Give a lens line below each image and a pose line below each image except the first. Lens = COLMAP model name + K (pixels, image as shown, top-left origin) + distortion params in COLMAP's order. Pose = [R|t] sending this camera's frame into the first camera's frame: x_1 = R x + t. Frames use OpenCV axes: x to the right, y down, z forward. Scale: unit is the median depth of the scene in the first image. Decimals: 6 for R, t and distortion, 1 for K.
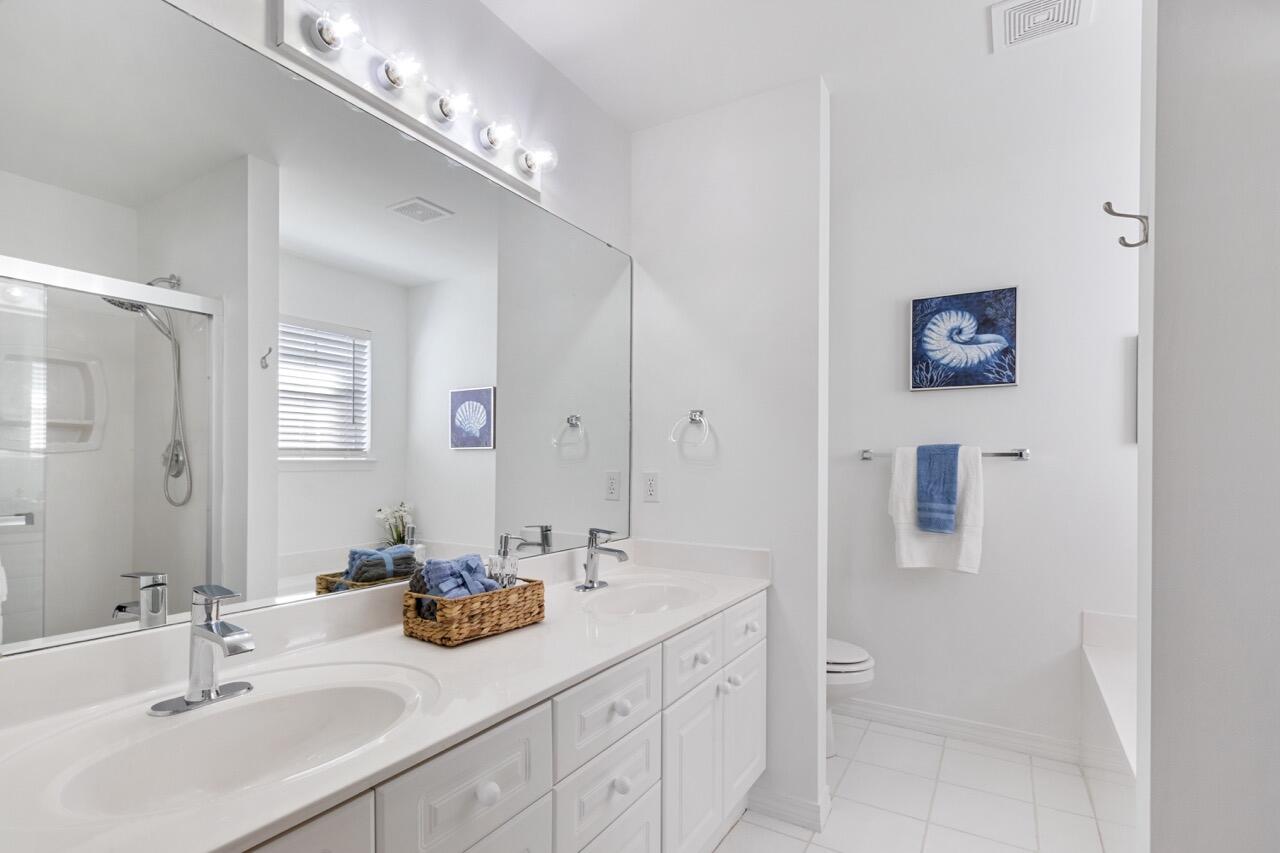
lens RADIAL K [[609.9, 0, 634.5], [0, 609.9, 463.1], [0, 0, 1]] dist [-0.002624, -0.000411]
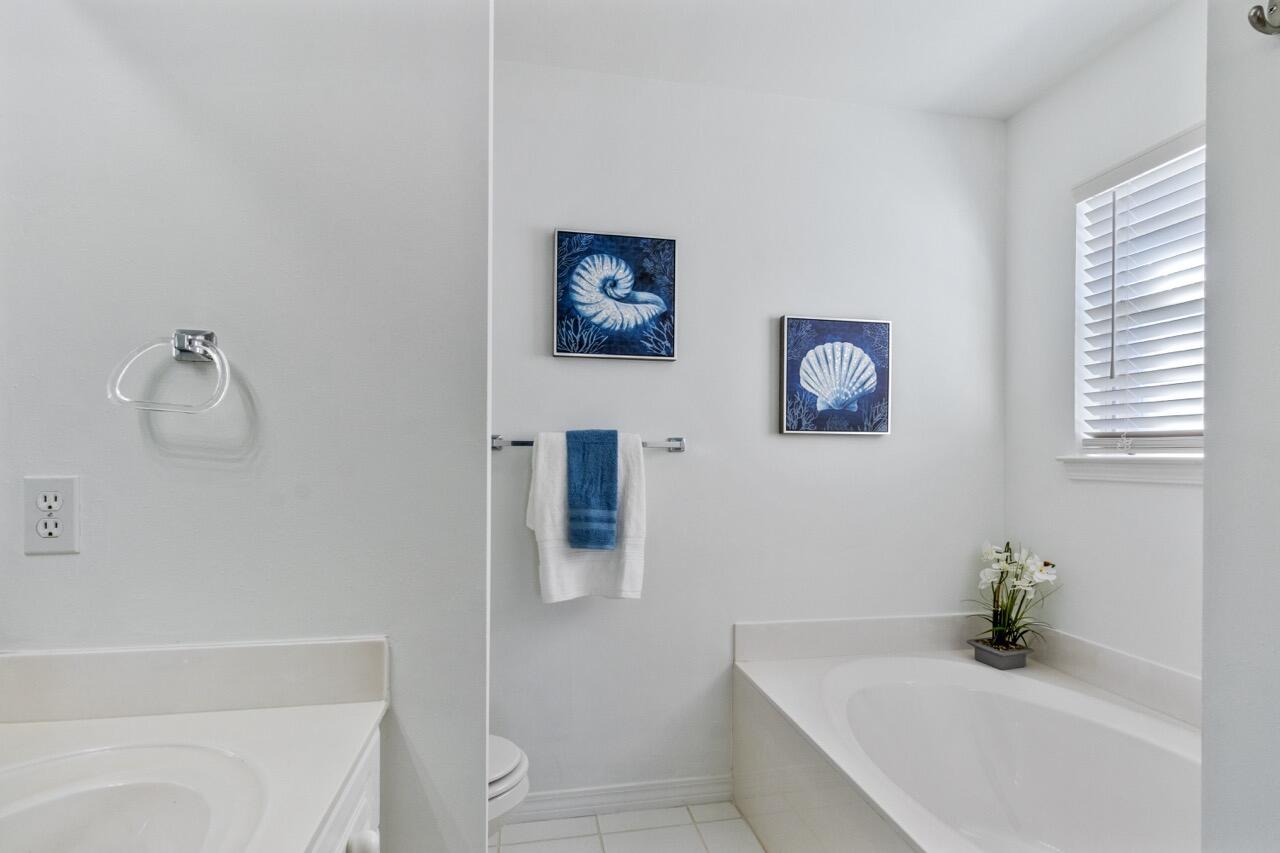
lens RADIAL K [[608.3, 0, 637.7], [0, 608.3, 452.0], [0, 0, 1]] dist [-0.000771, 0.000335]
pose [[0.736379, 0.002433, 0.676565, 0.036737], [-0.001852, 0.999997, -0.001581, -0.002398], [-0.676567, -0.000089, 0.736381, 0.419651]]
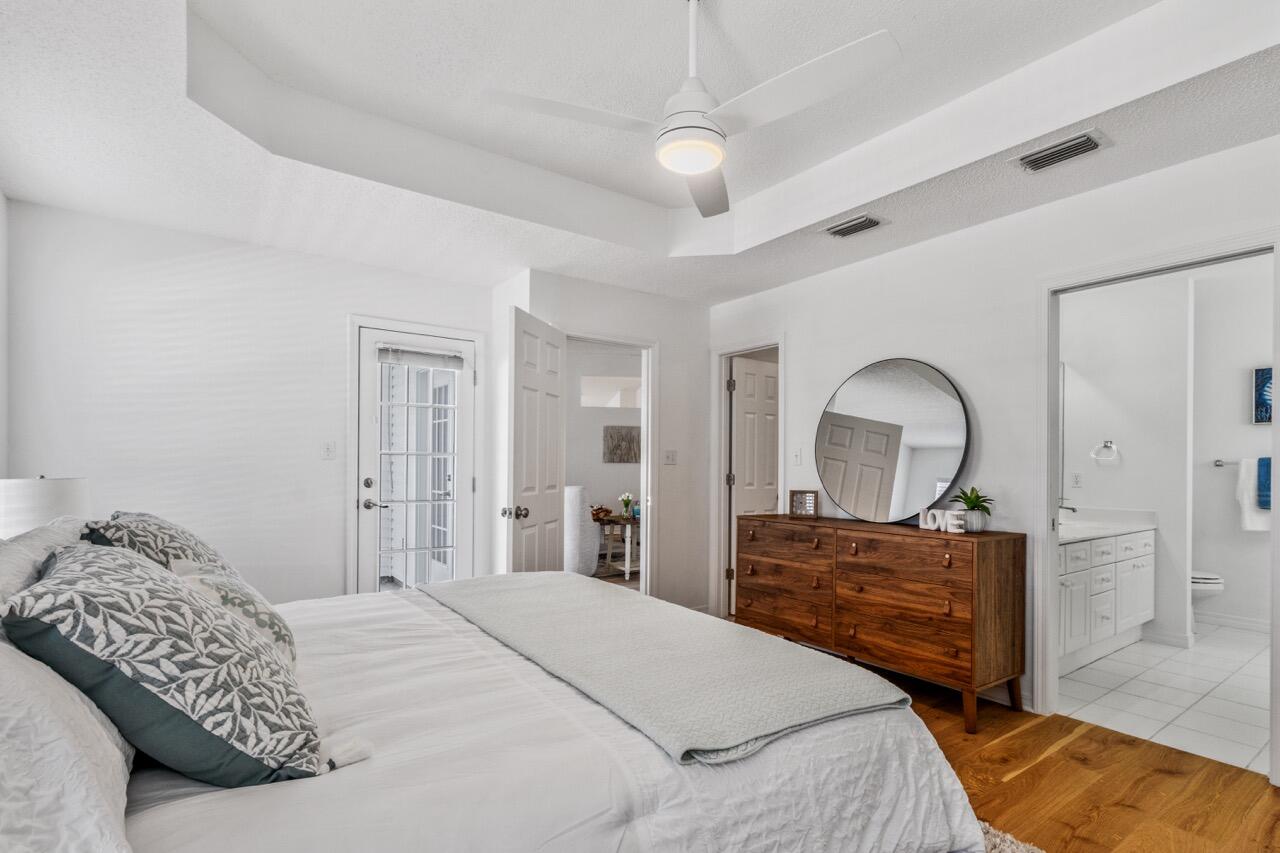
lens RADIAL K [[571.7, 0, 714.0], [0, 571.7, 463.9], [0, 0, 1]] dist [0.003911, 0.000546]
pose [[0.926982, -0.000469, -0.375107, -0.332936], [-0.003106, 0.999955, -0.008925, 0.006907], [0.375094, 0.009439, 0.926939, -1.032801]]
